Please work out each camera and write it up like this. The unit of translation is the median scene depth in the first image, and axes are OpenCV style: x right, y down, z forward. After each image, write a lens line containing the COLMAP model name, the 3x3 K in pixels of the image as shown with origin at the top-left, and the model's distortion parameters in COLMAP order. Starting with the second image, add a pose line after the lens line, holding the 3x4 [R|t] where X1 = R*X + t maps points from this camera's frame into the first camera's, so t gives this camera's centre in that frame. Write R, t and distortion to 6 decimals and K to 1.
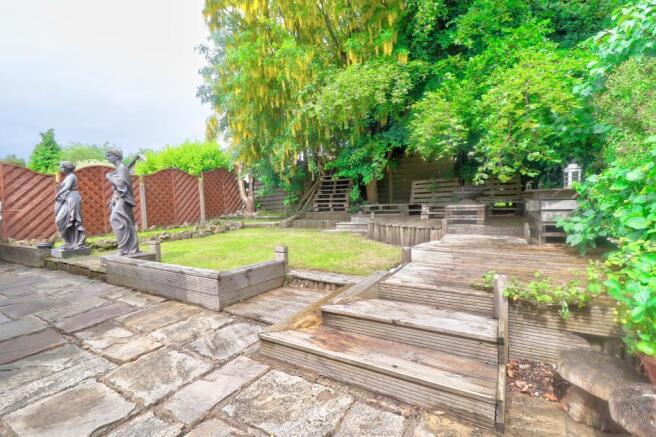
lens RADIAL K [[300.8, 0, 327.3], [0, 300.8, 220.1], [0, 0, 1]] dist [-0.013103, -0.005067]
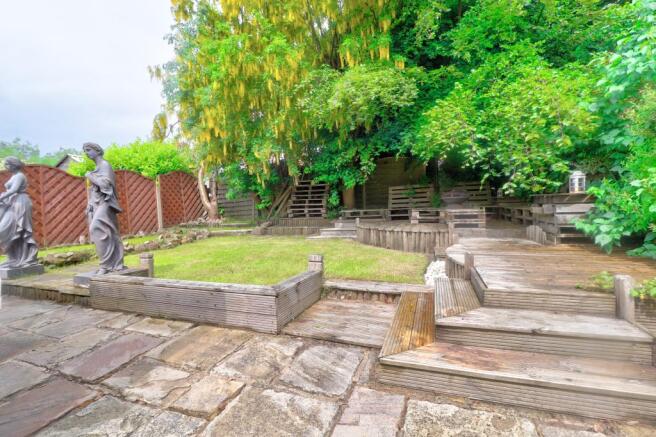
lens RADIAL K [[300.8, 0, 326.3], [0, 300.8, 219.1], [0, 0, 1]] dist [-0.013103, -0.005067]
pose [[0.981485, -0.010516, 0.191252, -0.251584], [0.015072, 0.999636, -0.022378, -0.000432], [-0.190947, 0.024846, 0.981286, 0.084754]]
